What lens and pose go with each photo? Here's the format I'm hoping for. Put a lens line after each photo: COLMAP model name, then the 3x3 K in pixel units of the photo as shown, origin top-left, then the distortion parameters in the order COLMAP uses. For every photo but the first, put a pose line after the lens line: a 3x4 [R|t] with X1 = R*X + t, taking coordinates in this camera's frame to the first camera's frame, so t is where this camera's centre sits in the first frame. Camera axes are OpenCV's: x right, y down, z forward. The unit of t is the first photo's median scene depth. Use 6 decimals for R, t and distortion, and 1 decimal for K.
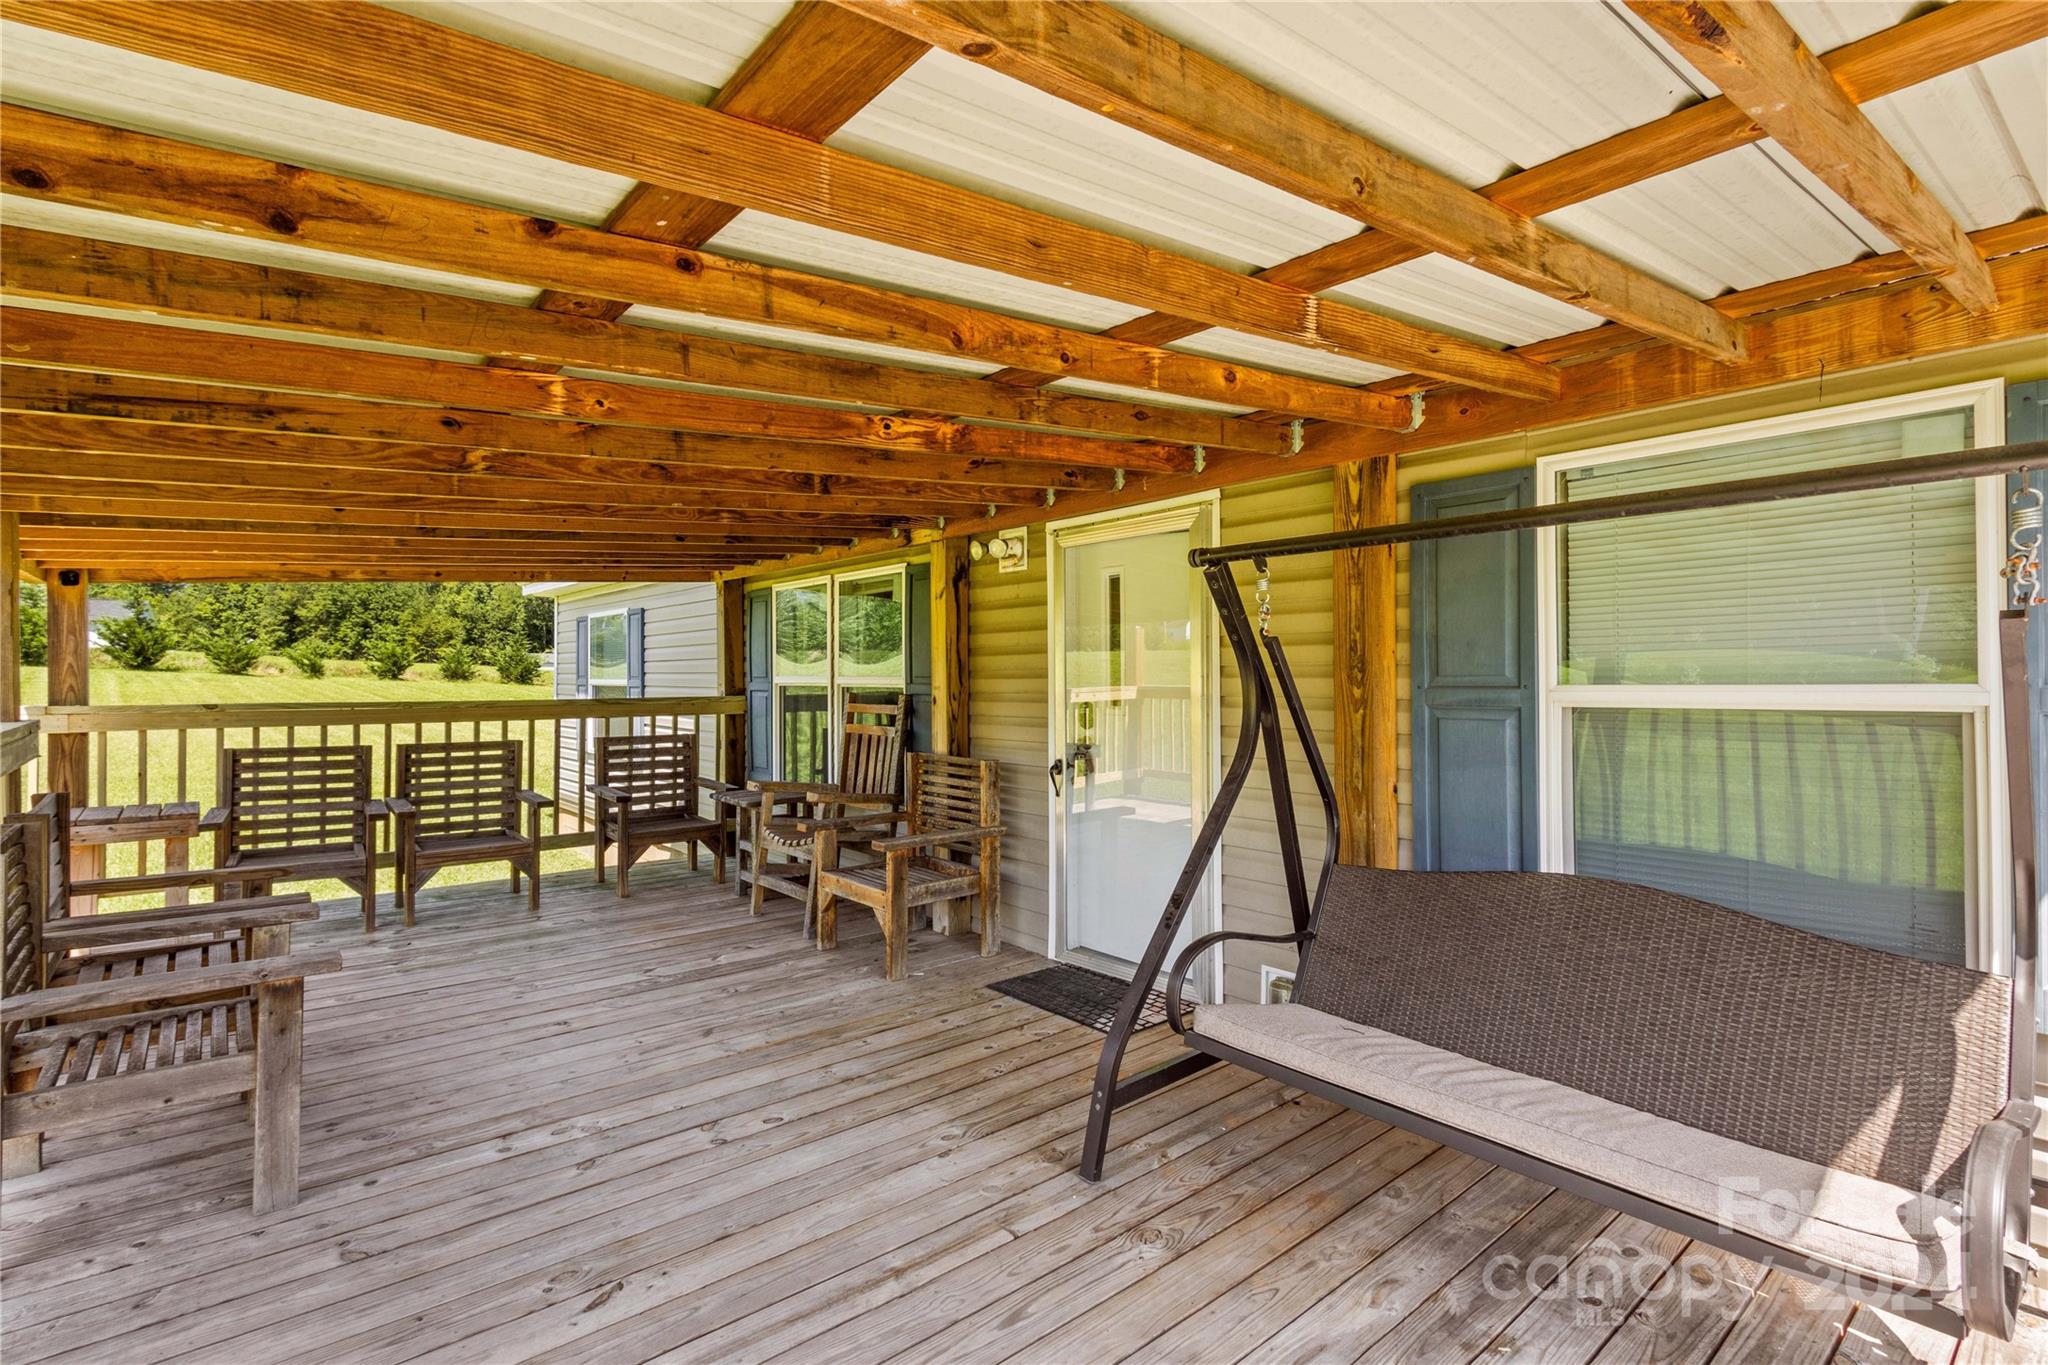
lens RADIAL K [[968.7, 0, 1013.8], [0, 968.7, 701.4], [0, 0, 1]] dist [0.009851, -0.000927]
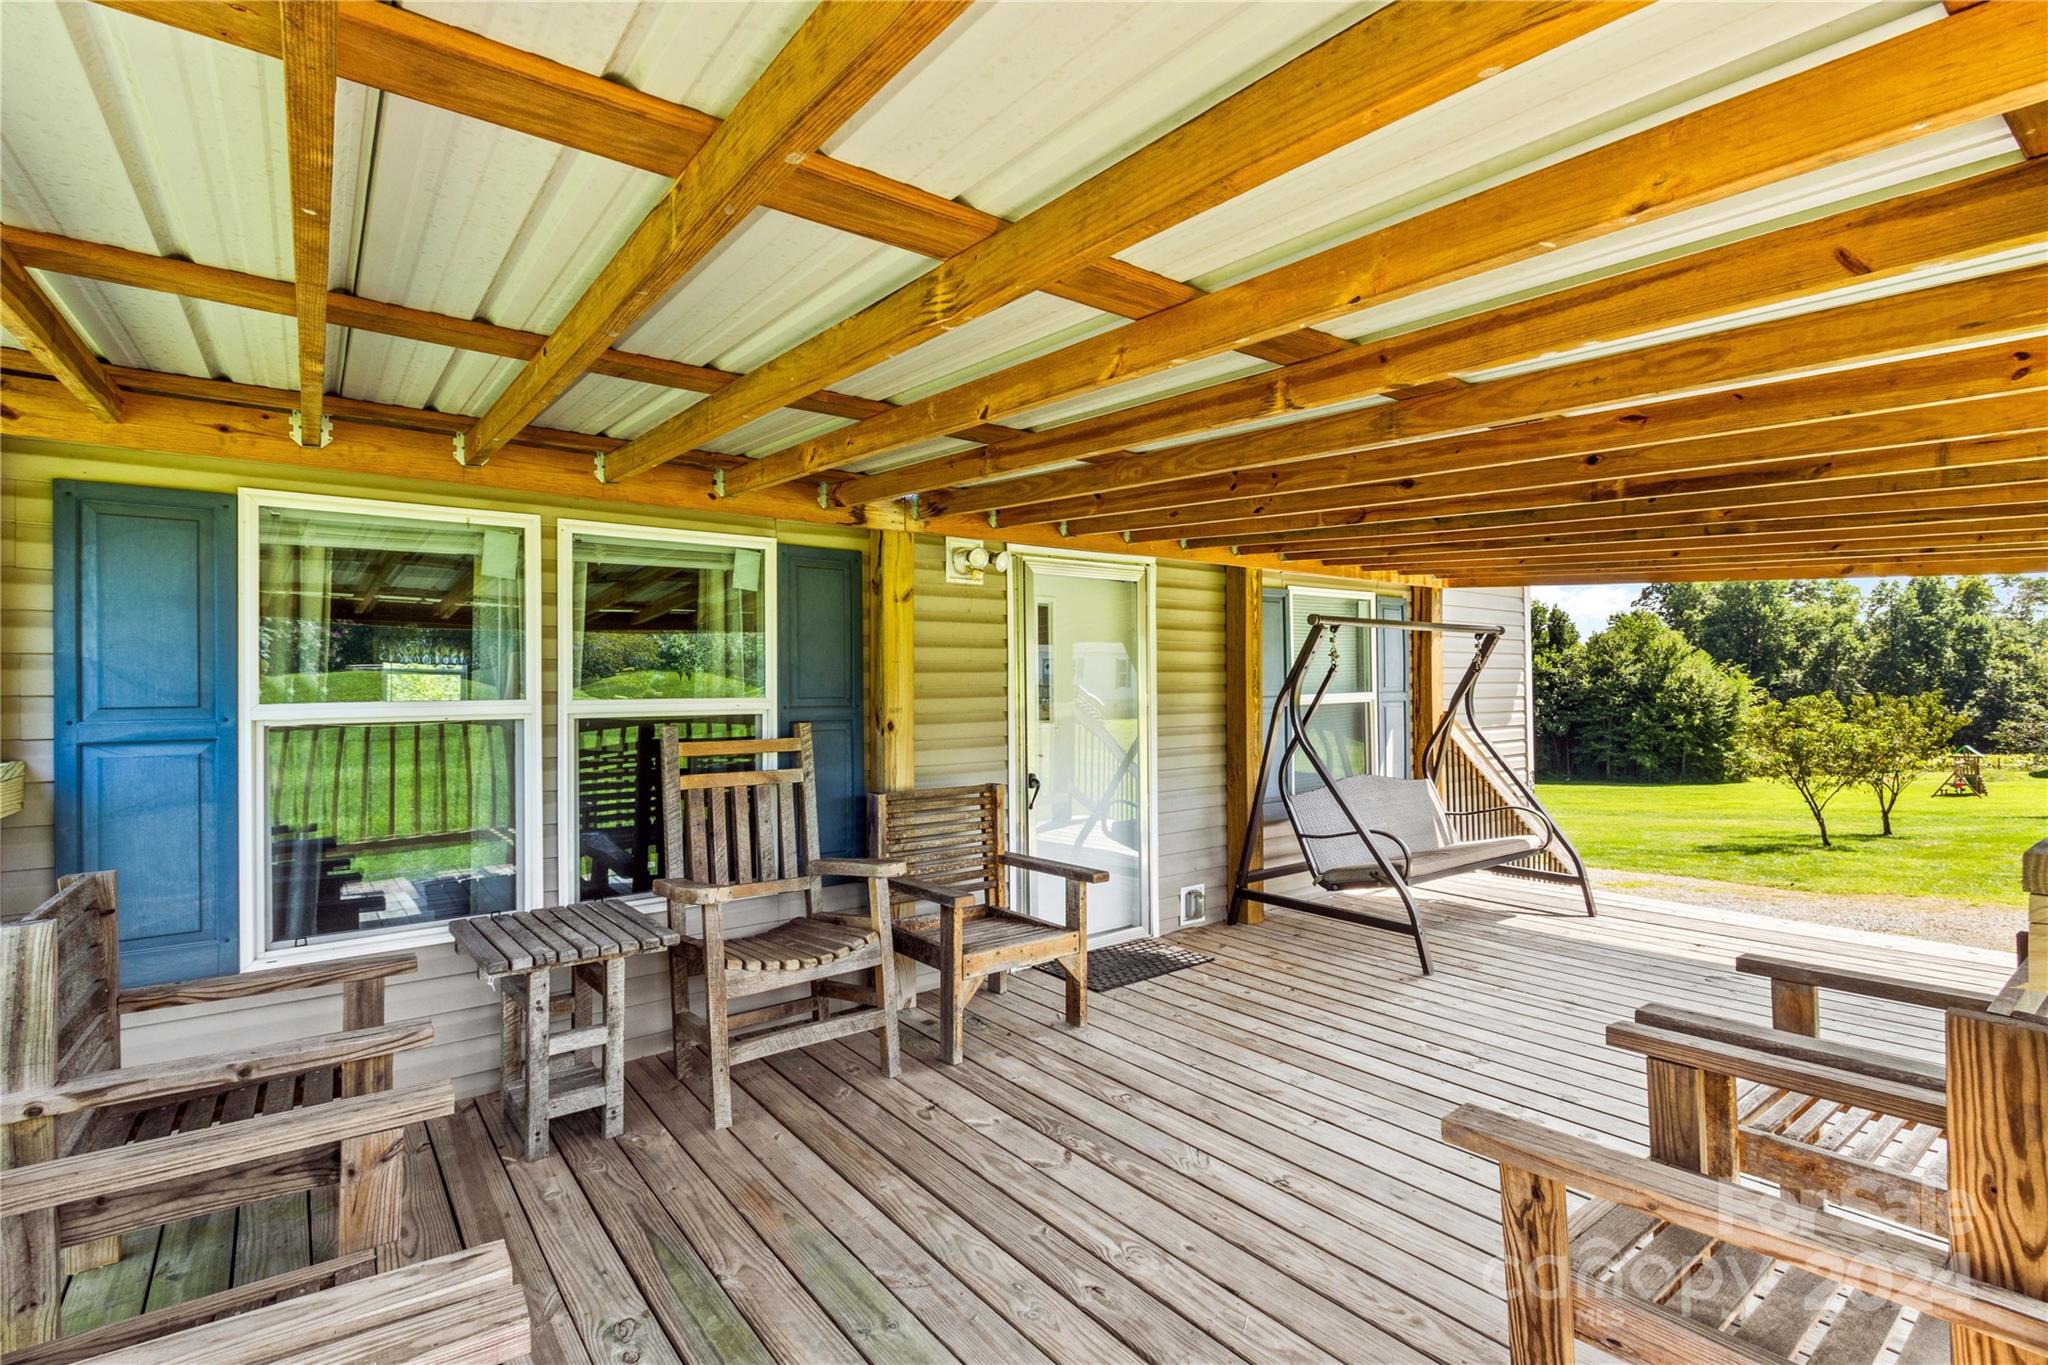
lens RADIAL K [[968.7, 0, 1013.8], [0, 968.7, 701.4], [0, 0, 1]] dist [0.009851, -0.000927]
pose [[0.027421, -0.016793, 0.999483, -0.839314], [0.034071, 0.999294, 0.015855, -0.029510], [-0.999043, 0.033619, 0.027974, 0.828204]]
